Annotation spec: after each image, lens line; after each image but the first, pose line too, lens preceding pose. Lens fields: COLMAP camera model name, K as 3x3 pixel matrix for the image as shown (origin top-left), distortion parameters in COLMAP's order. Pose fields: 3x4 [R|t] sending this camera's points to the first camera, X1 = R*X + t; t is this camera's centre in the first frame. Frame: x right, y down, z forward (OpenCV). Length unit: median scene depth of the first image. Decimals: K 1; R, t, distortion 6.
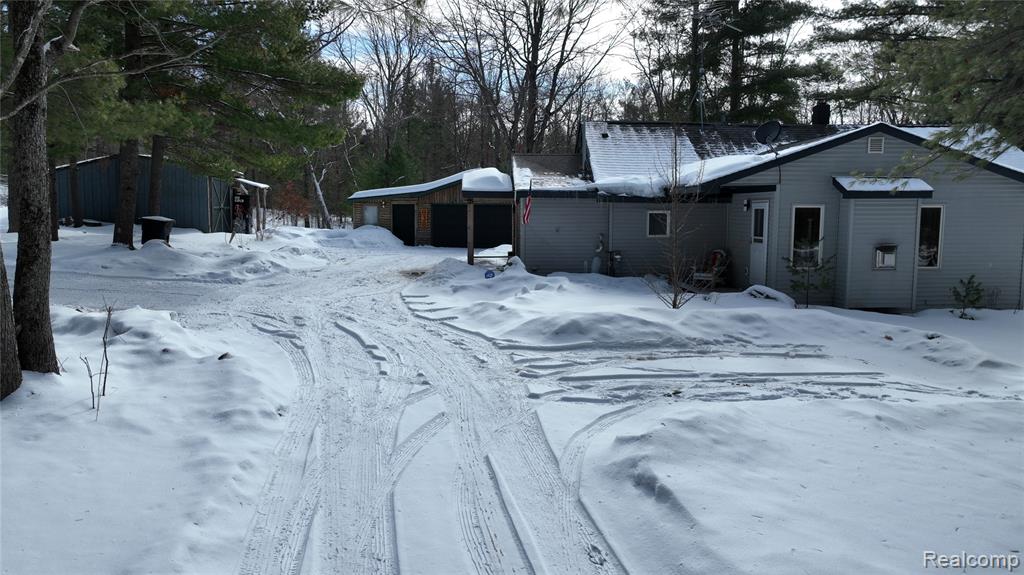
lens RADIAL K [[718.6, 0, 515.0], [0, 718.6, 286.4], [0, 0, 1]] dist [0.010532, 0.001432]
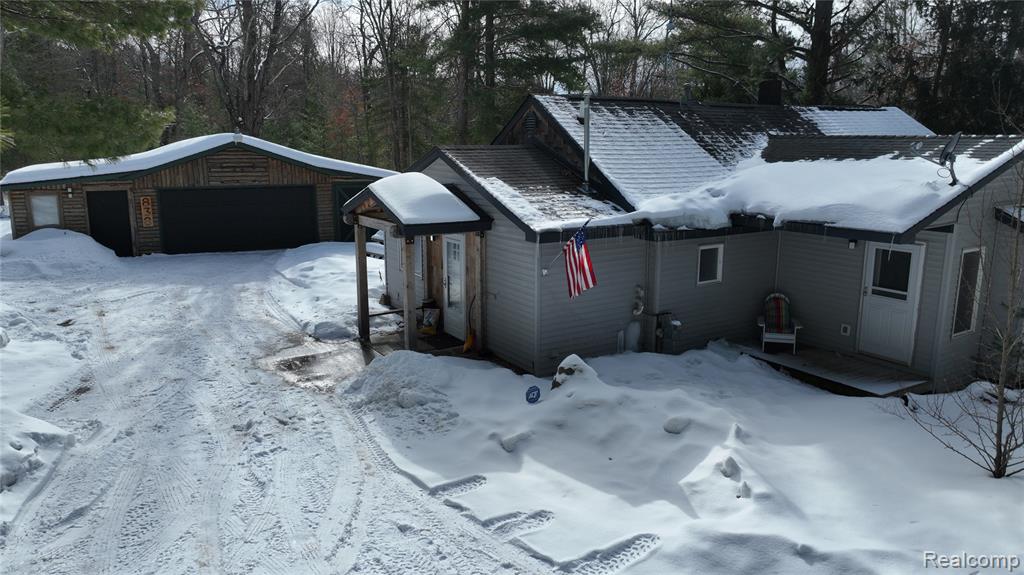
lens RADIAL K [[718.6, 0, 510.3], [0, 718.6, 284.7], [0, 0, 1]] dist [0.010532, 0.001432]
pose [[0.868725, -0.102117, 0.484654, -0.175856], [0.053490, 0.992135, 0.113165, -0.092572], [-0.492398, -0.072386, 0.867355, 0.302811]]
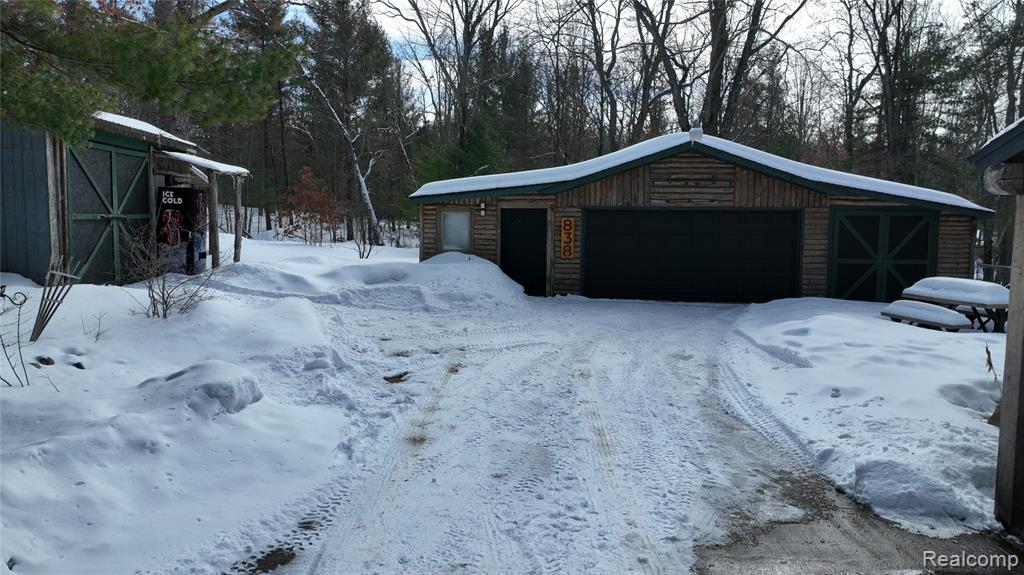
lens RADIAL K [[718.6, 0, 514.8], [0, 718.6, 291.4], [0, 0, 1]] dist [0.010532, 0.001432]
pose [[0.997532, 0.008299, -0.069720, -0.138001], [-0.008114, 0.999963, 0.002944, -0.065540], [0.069742, -0.002371, 0.997562, 0.566174]]
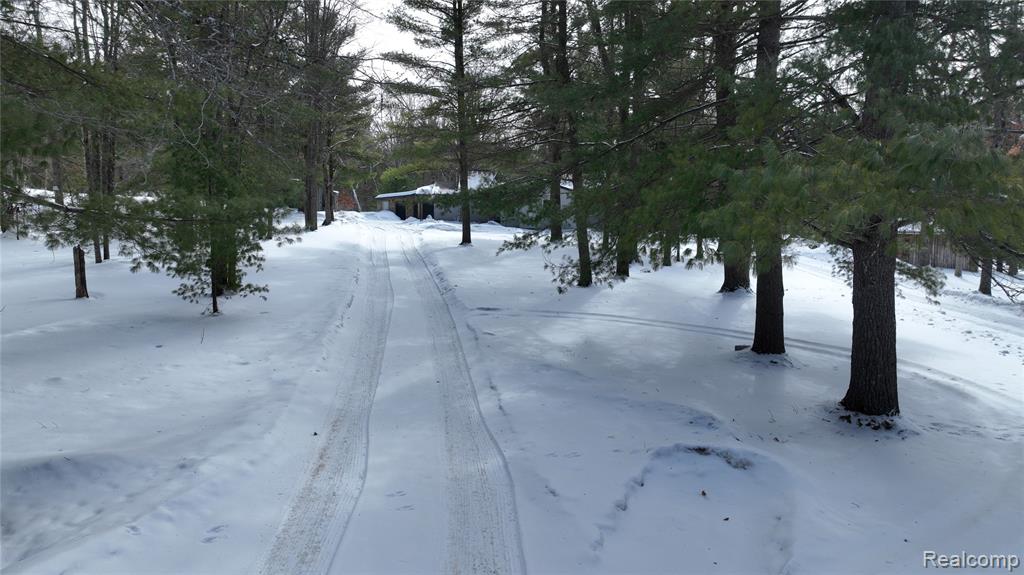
lens RADIAL K [[718.6, 0, 512.6], [0, 718.6, 286.9], [0, 0, 1]] dist [0.010532, 0.001432]
pose [[0.999634, -0.005851, -0.026421, 0.257654], [0.005823, 0.999982, -0.001141, 0.162271], [0.026427, 0.000987, 0.999650, -1.249687]]
